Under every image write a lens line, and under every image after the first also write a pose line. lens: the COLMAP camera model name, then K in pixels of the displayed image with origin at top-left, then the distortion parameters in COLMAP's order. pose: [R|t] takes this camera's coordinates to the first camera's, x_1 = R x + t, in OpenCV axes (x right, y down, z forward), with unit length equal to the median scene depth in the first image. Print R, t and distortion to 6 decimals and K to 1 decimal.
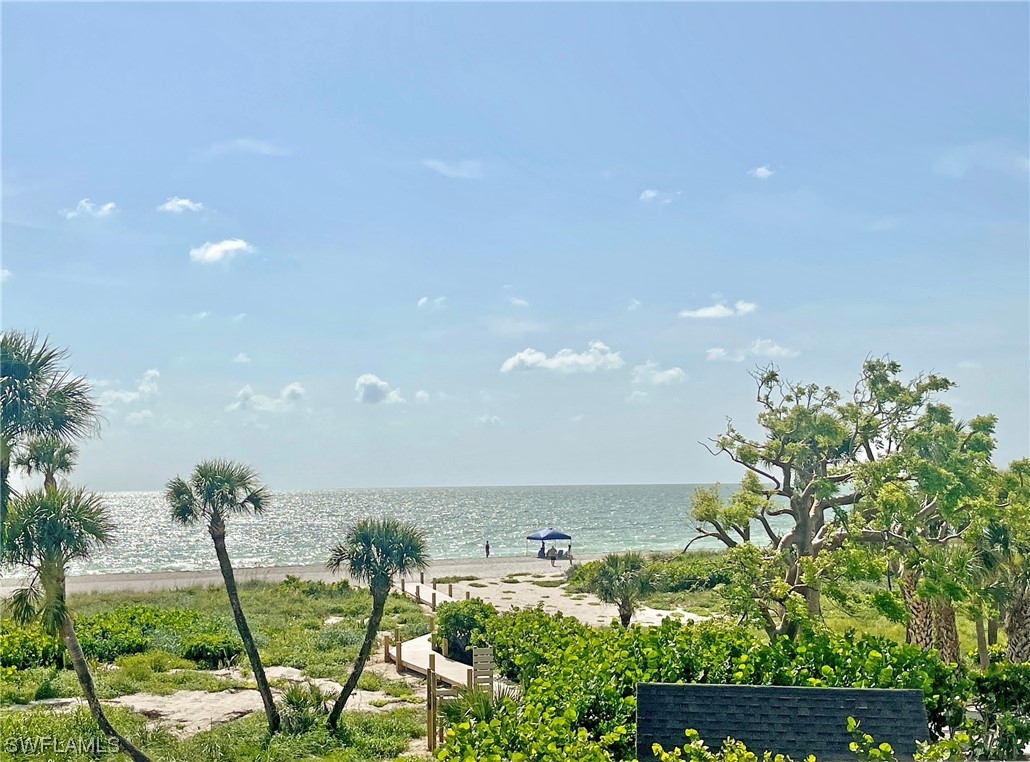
lens RADIAL K [[1487.0, 0, 512.9], [0, 1487.0, 386.6], [0, 0, 1]] dist [0.115656, 0.000000]
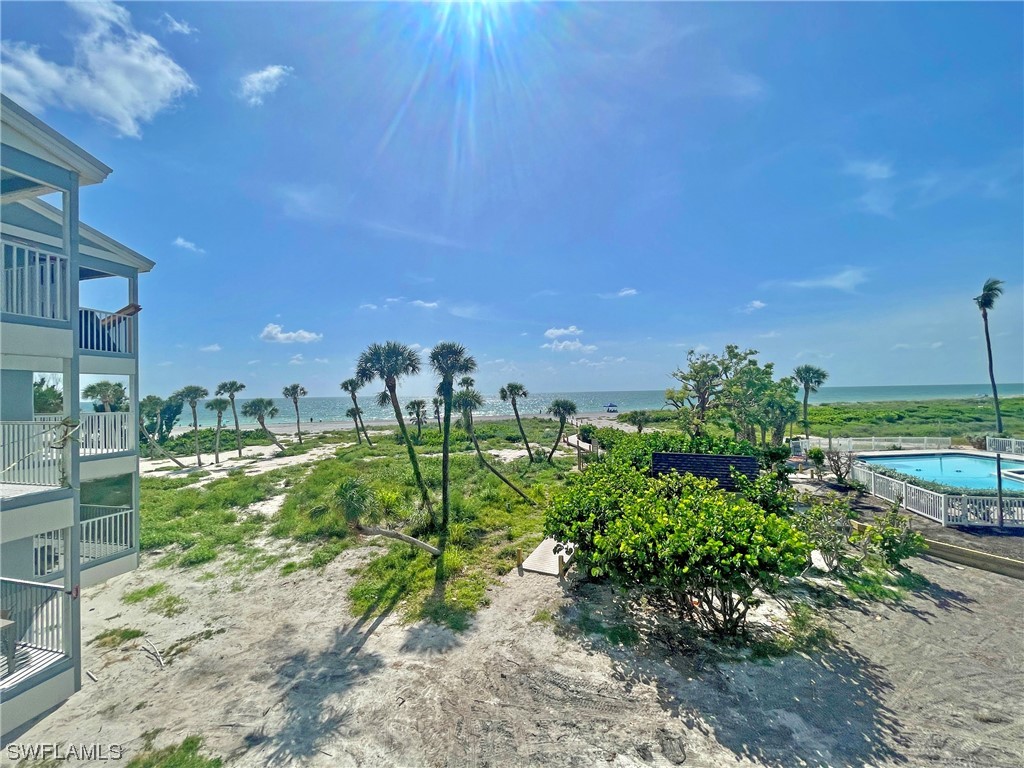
lens RADIAL K [[410.8, 0, 506.6], [0, 410.8, 373.9], [0, 0, 1]] dist [-0.002074, -0.000505]
pose [[0.977697, -0.015284, -0.209464, -0.020242], [0.019592, 0.999637, 0.018510, 0.014675], [0.209105, -0.022202, 0.977641, 0.099209]]
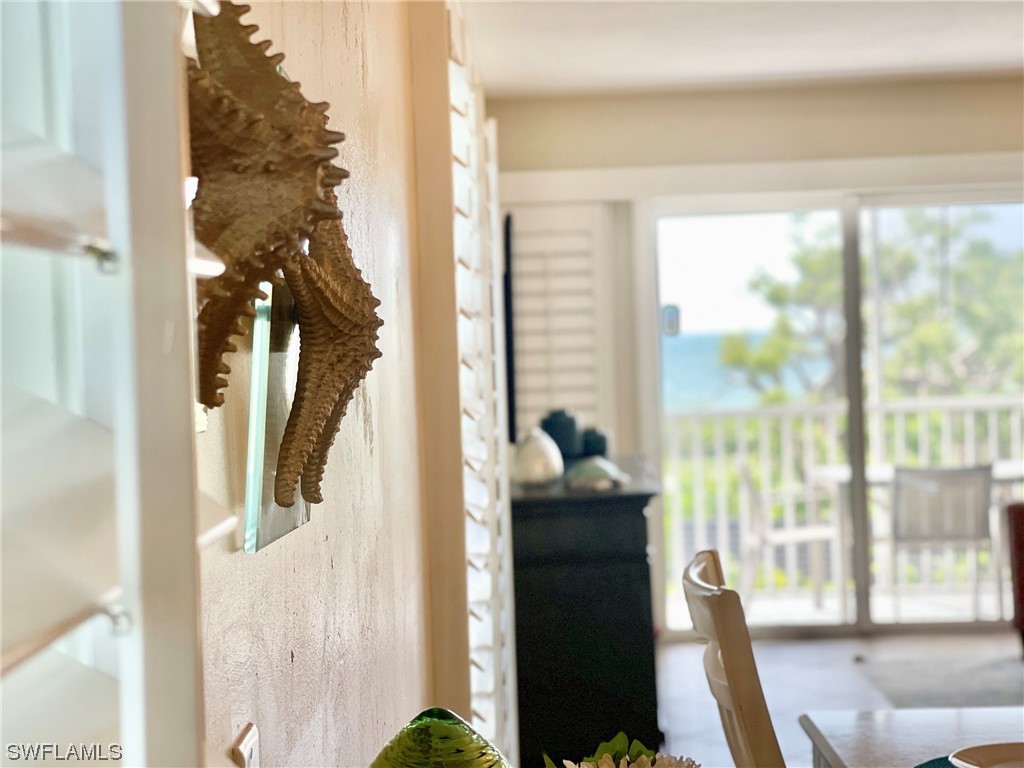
lens RADIAL K [[1901.8, 0, 511.6], [0, 1901.8, 384.5], [0, 0, 1]] dist [0.230670, 0.000000]
pose [[0.999765, -0.008662, -0.019859, 0.011473], [0.009996, 0.997630, 0.068084, 0.016981], [0.019222, -0.068266, 0.997482, -0.207342]]
